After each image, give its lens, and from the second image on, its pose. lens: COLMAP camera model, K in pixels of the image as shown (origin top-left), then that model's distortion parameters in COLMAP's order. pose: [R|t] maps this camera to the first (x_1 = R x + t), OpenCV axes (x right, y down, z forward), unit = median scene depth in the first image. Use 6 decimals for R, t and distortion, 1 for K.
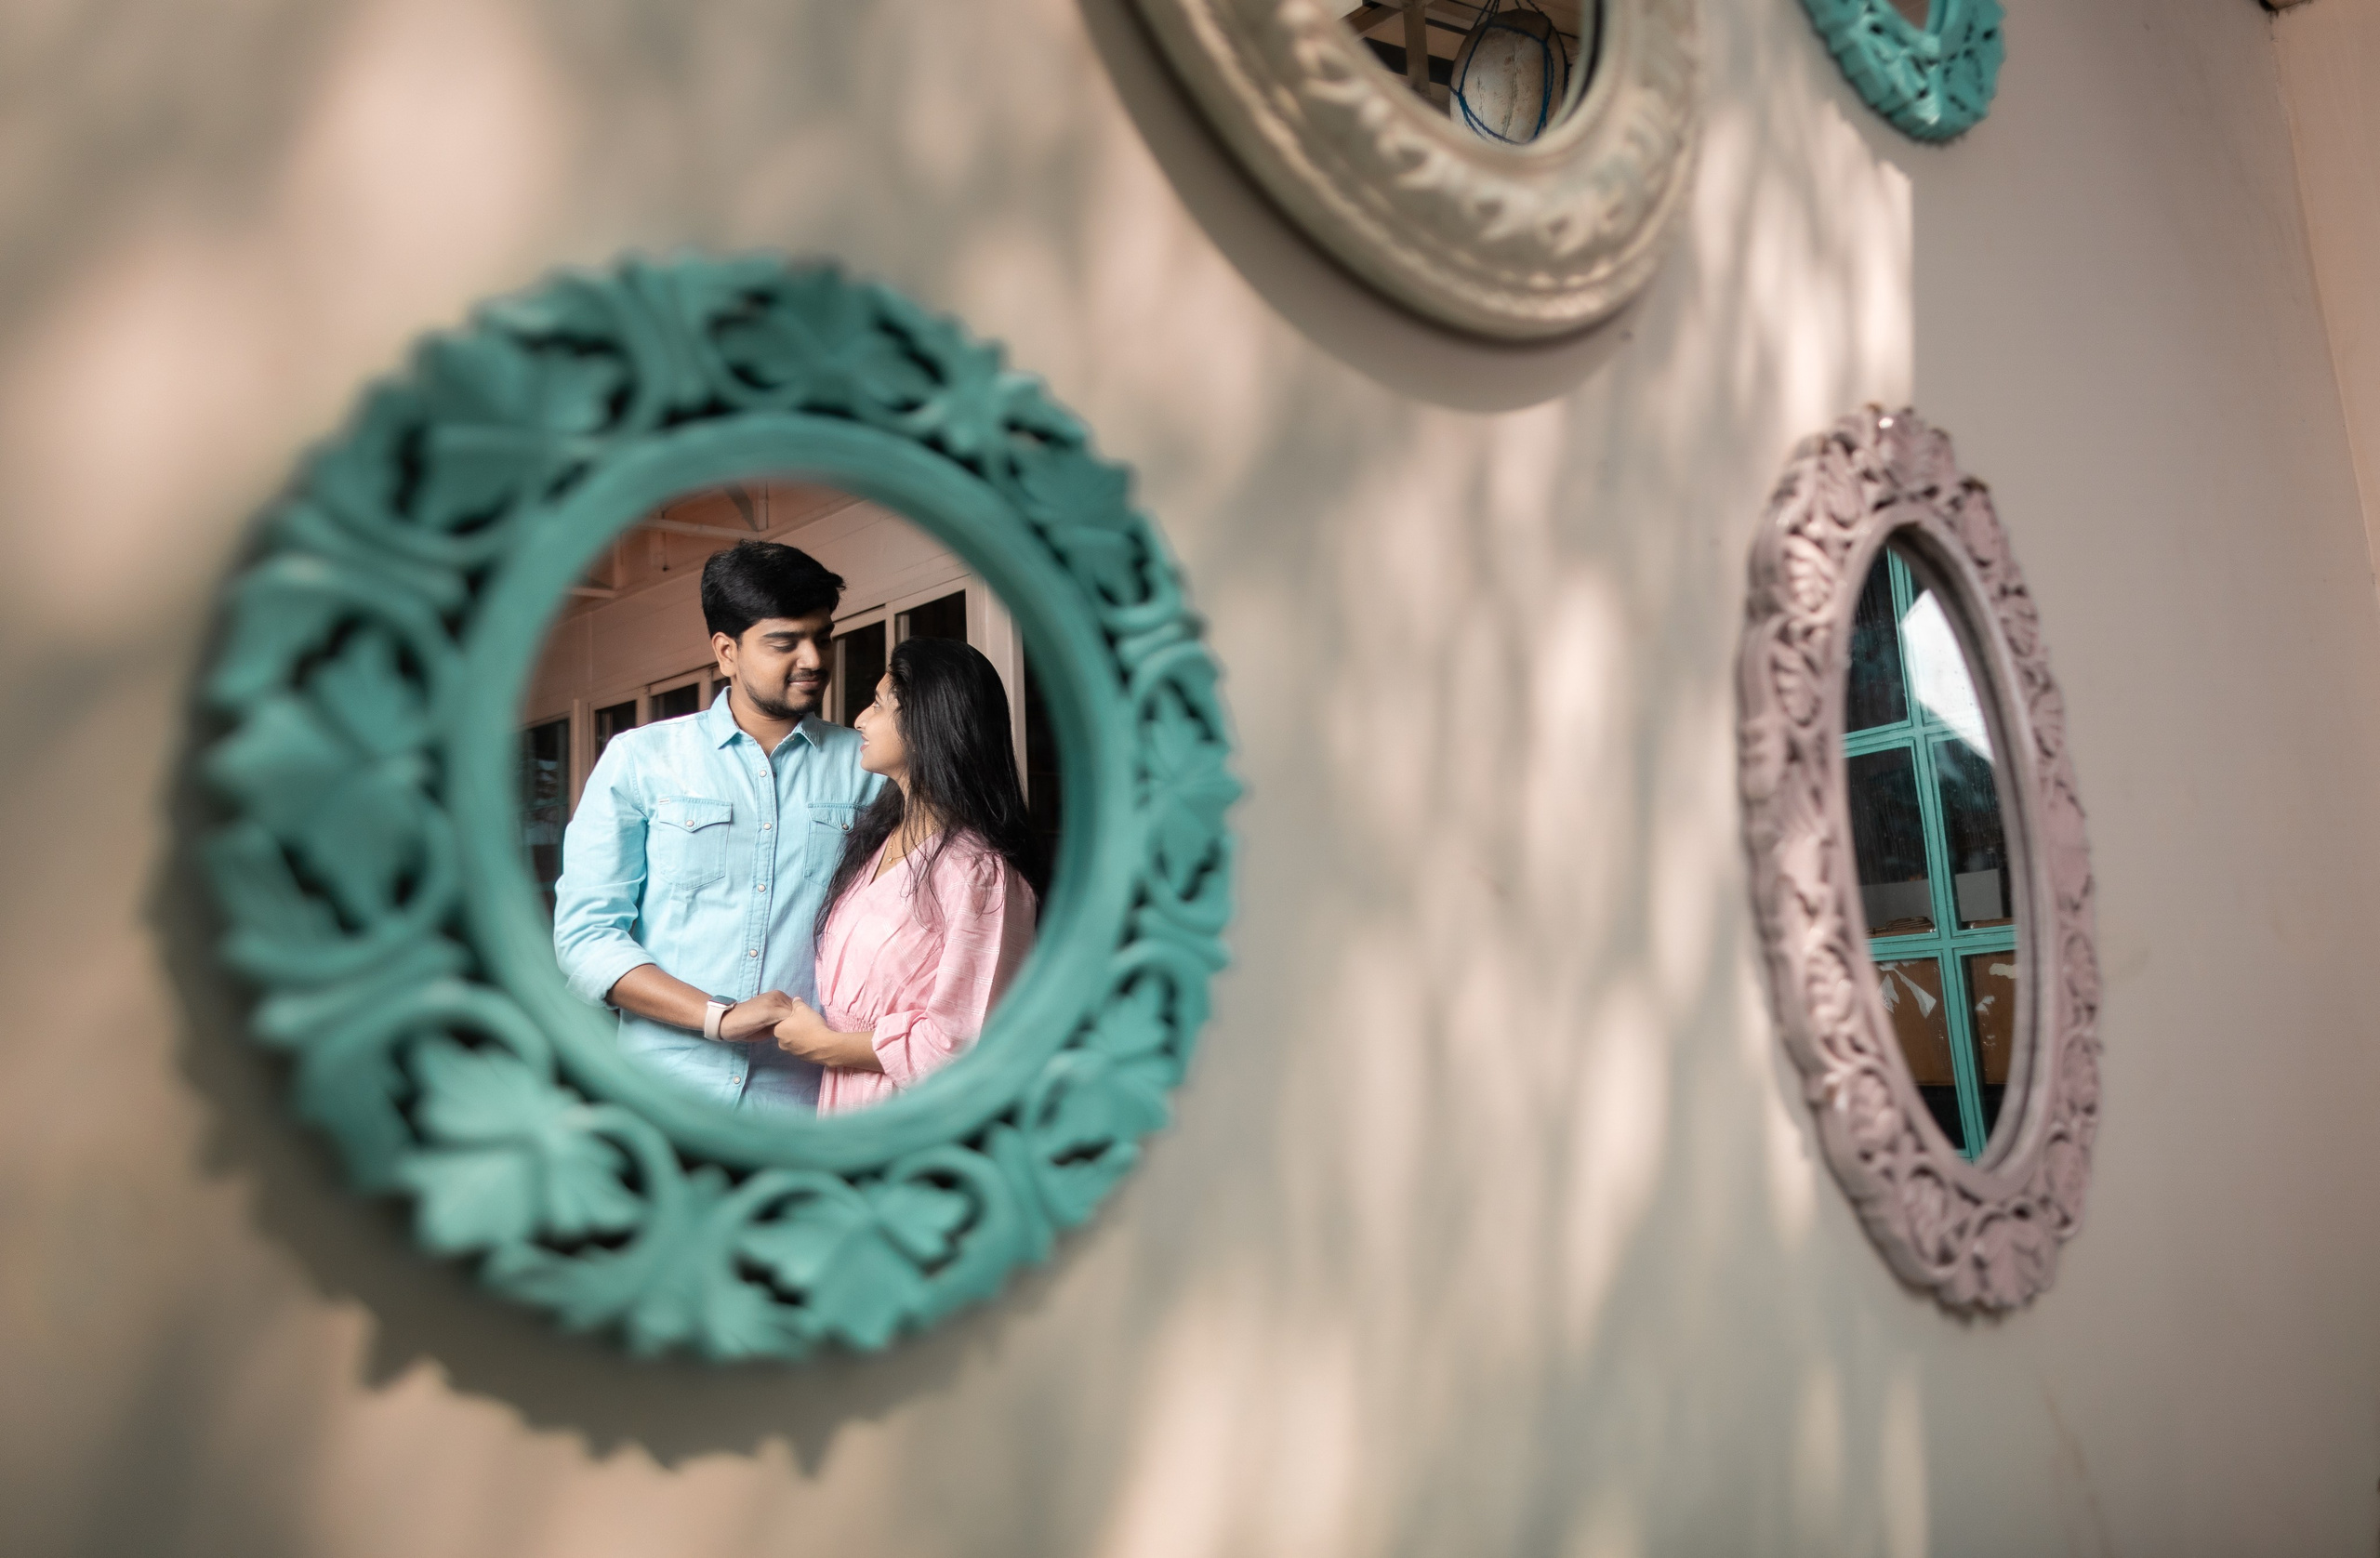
lens RADIAL K [[1313.9, 0, 1186.0], [0, 1313.9, 778.5], [0, 0, 1]] dist [0.013568, 0.007202]
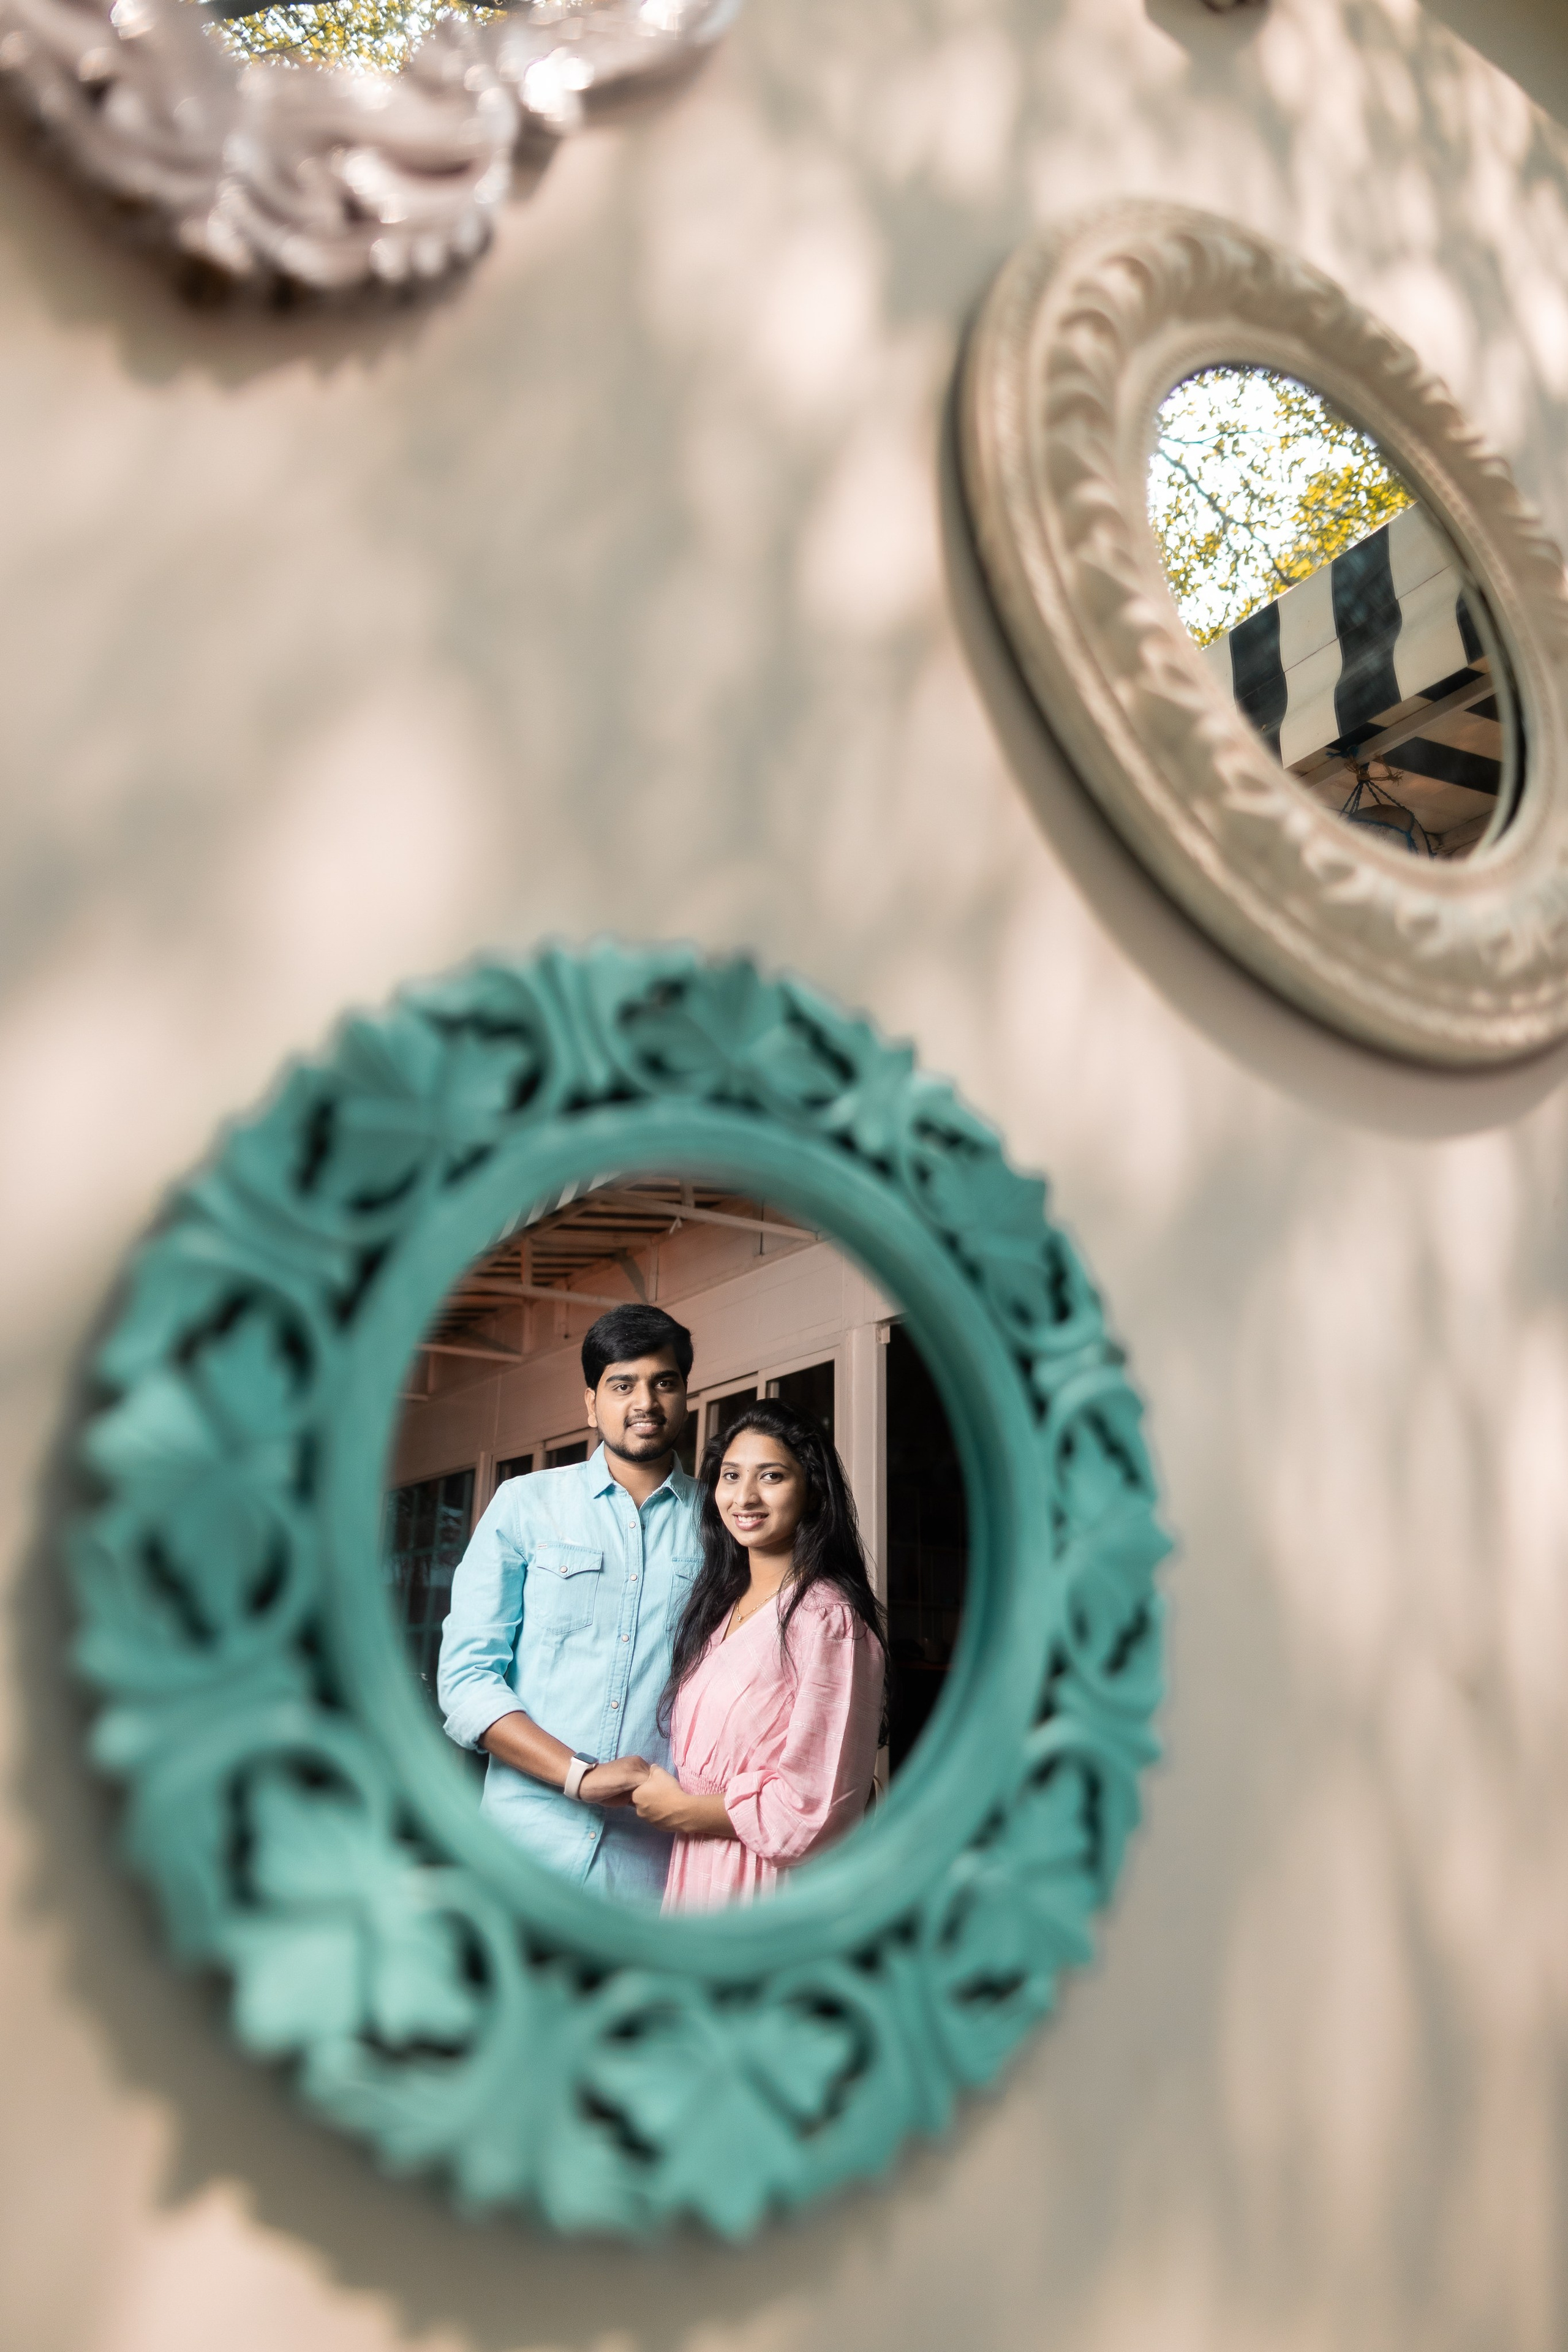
lens RADIAL K [[1625.9, 0, 786.7], [0, 1625.9, 1181.1], [0, 0, 1]] dist [0.022158, -0.010258]
pose [[0.972559, -0.000547, -0.232654, 0.037411], [-0.043822, 0.981667, -0.185498, -0.013617], [0.228491, 0.190603, 0.954705, -0.098477]]
